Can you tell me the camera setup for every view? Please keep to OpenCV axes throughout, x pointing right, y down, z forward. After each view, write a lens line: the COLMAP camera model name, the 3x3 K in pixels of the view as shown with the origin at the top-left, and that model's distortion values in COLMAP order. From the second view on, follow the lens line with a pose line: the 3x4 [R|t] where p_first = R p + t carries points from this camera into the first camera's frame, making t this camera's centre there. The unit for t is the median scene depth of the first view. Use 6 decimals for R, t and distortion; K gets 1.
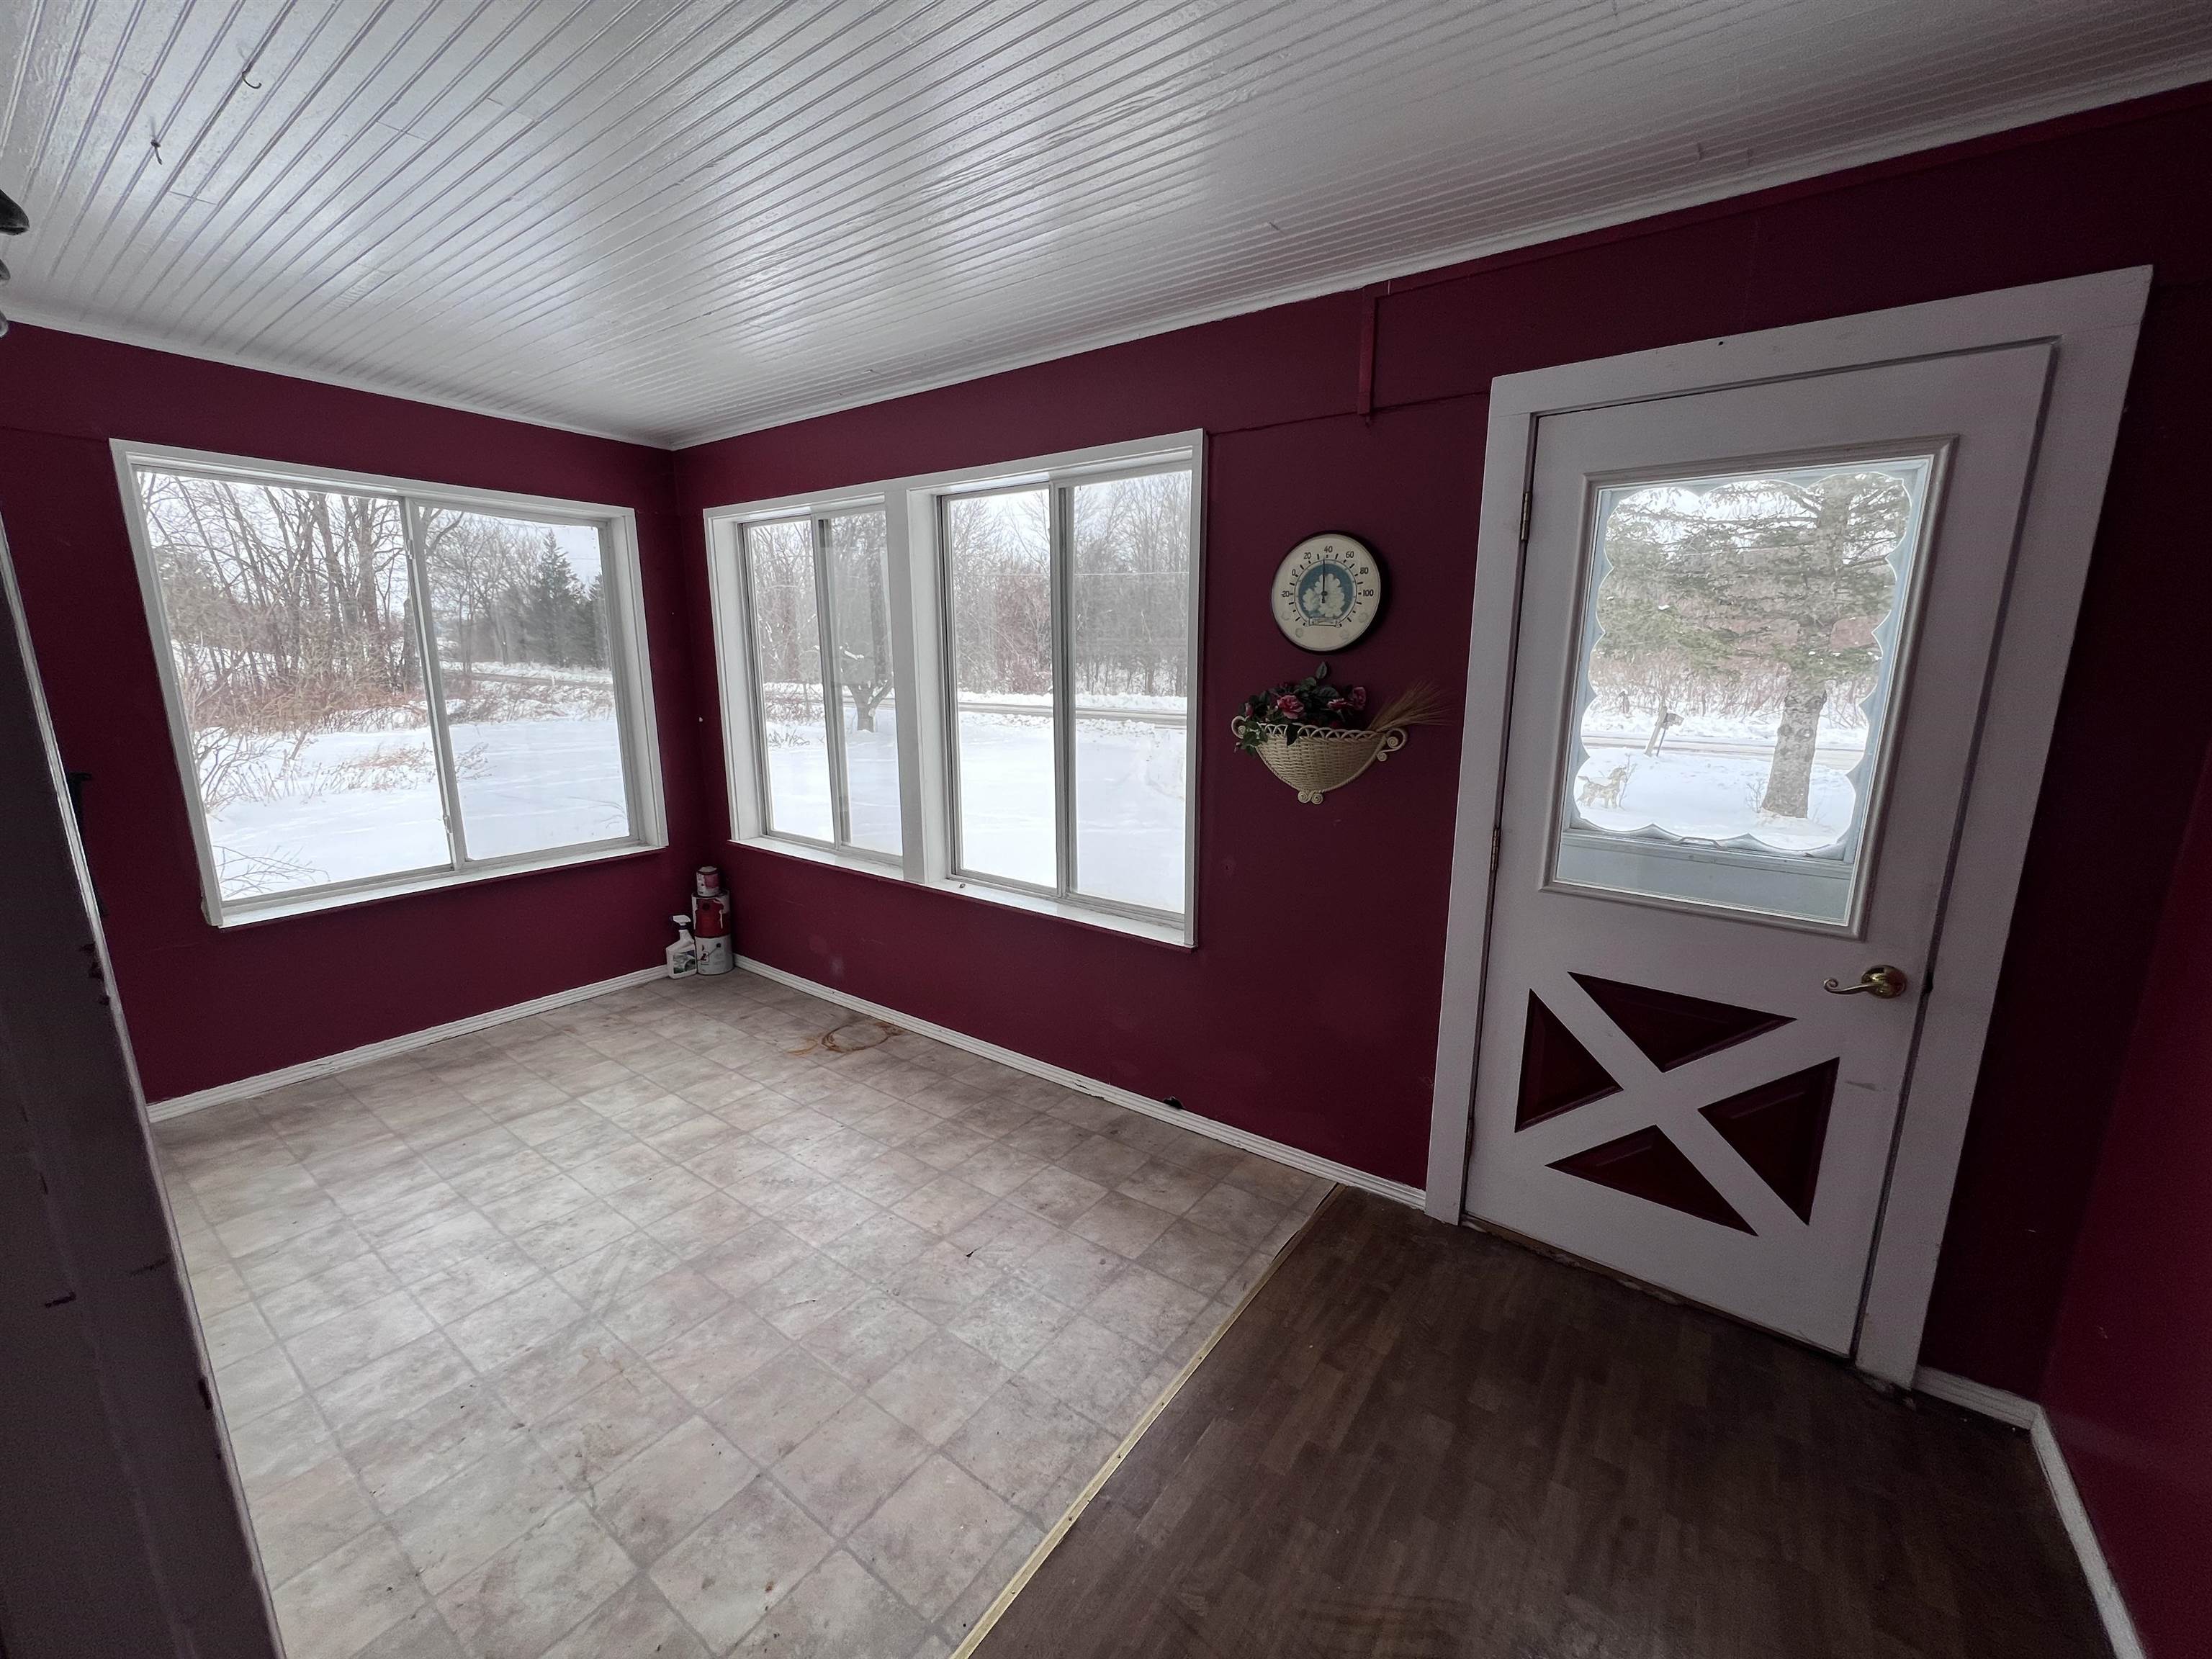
lens RADIAL K [[881.2, 0, 1100.2], [0, 881.2, 825.7], [0, 0, 1]] dist [0.000496, -0.000006]
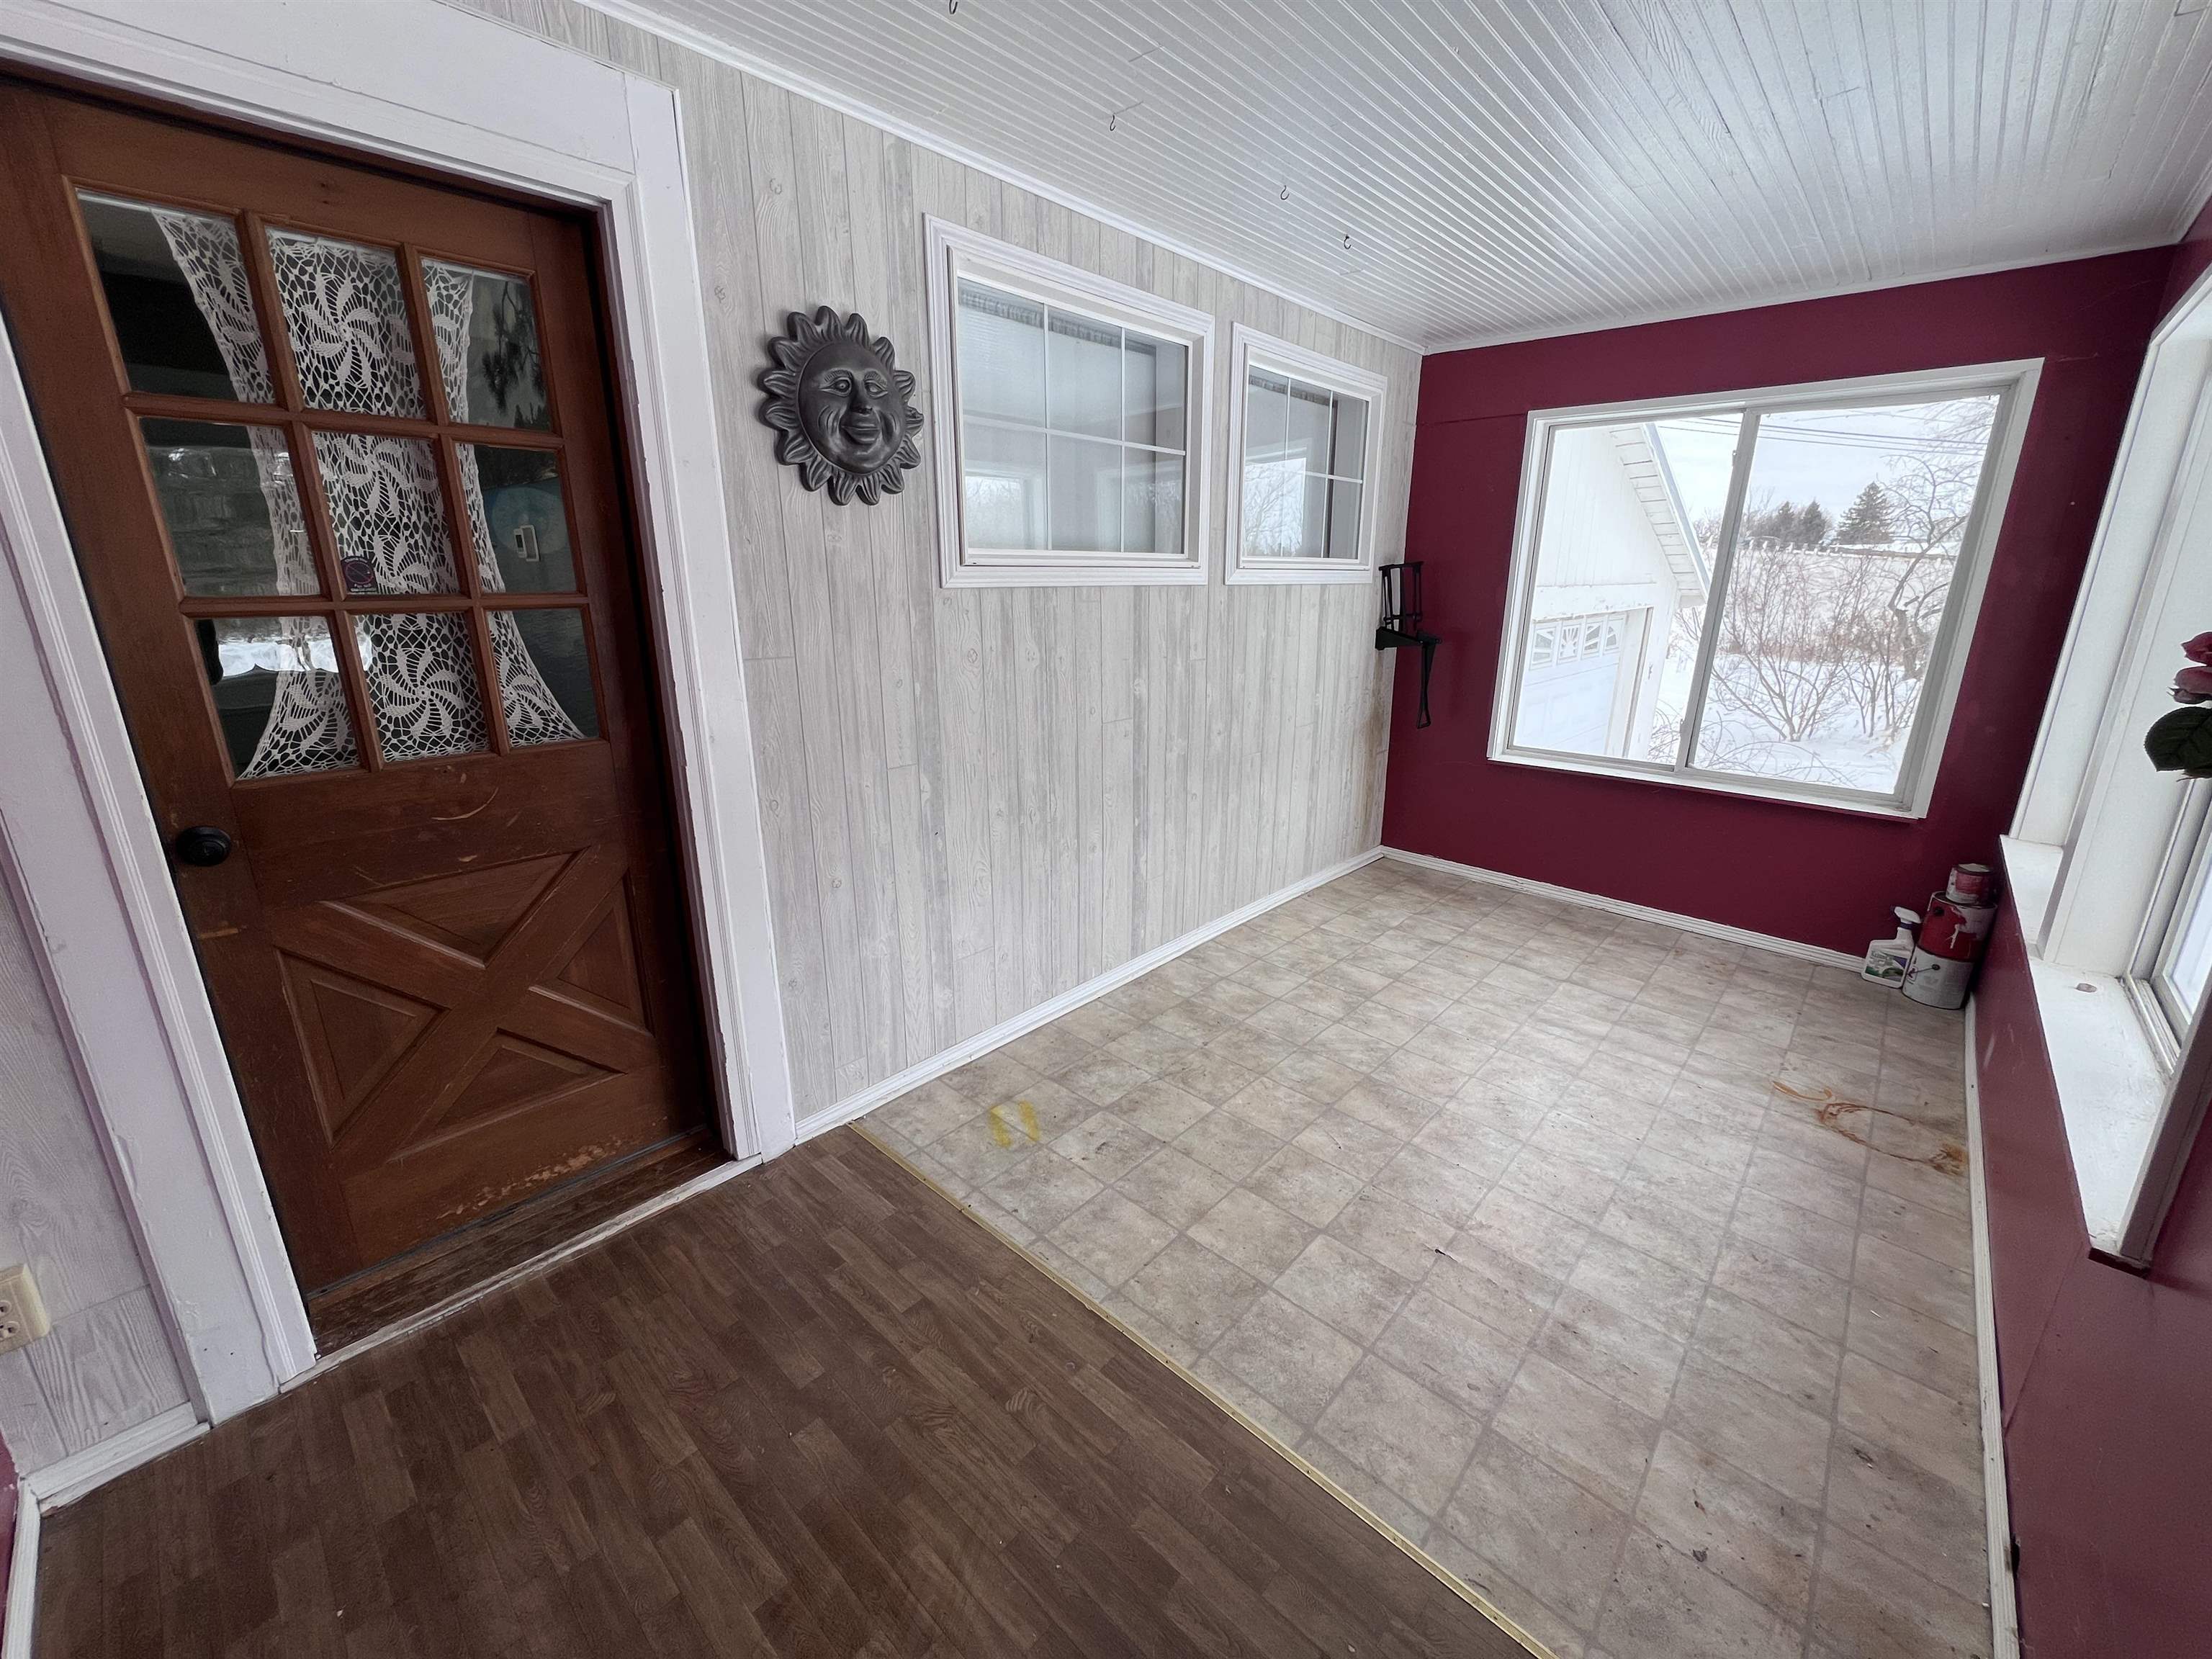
lens RADIAL K [[881.2, 0, 1100.2], [0, 881.2, 825.0], [0, 0, 1]] dist [0.000496, -0.000006]
pose [[-0.121363, 0.267378, -0.955918, 0.415745], [-0.202258, 0.936171, 0.287533, -0.059633], [0.971783, 0.228238, -0.059537, 0.432909]]
